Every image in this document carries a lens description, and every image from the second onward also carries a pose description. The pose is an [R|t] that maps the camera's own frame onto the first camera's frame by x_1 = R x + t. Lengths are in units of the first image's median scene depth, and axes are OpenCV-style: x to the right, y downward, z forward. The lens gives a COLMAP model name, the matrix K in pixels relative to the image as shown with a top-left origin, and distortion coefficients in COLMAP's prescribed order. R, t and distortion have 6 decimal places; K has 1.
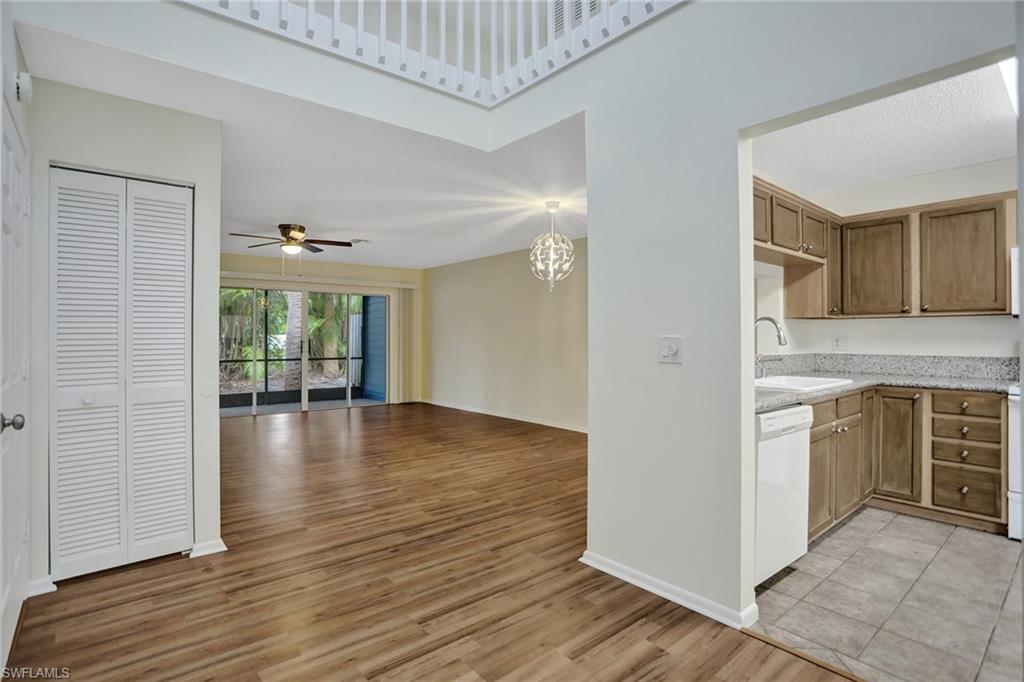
lens RADIAL K [[514.7, 0, 510.8], [0, 514.7, 338.2], [0, 0, 1]] dist [-0.067501, 0.030422]
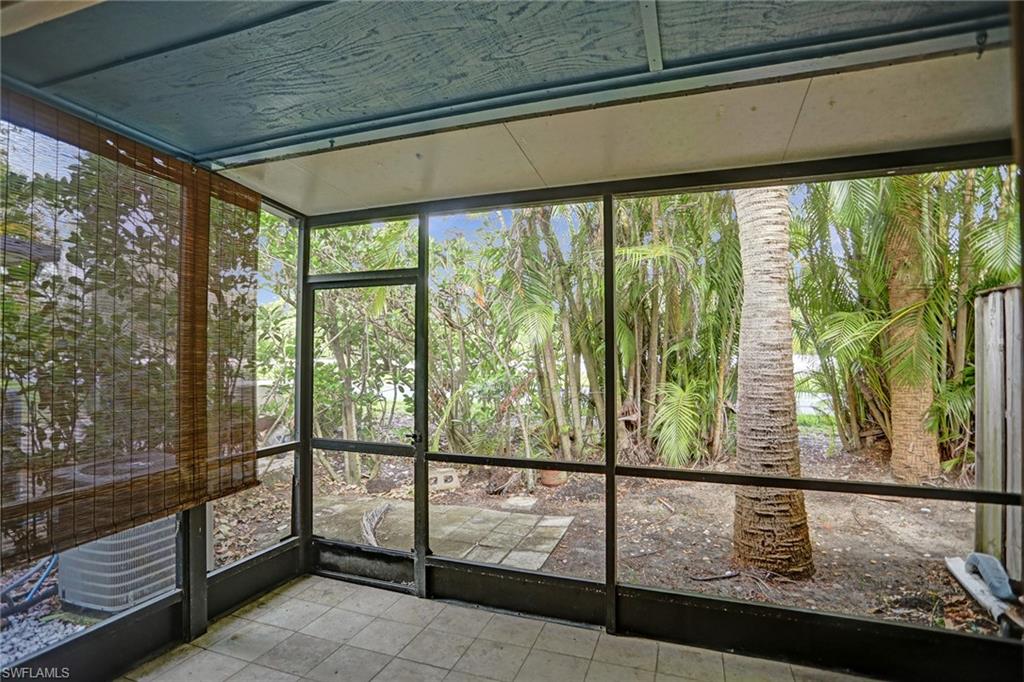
lens RADIAL K [[514.7, 0, 510.8], [0, 514.7, 338.2], [0, 0, 1]] dist [-0.067501, 0.030422]
pose [[0.505862, -0.023056, -0.862306, -0.705155], [-0.004744, 0.999553, -0.029508, -0.049583], [0.862601, 0.019018, 0.505527, 2.125669]]
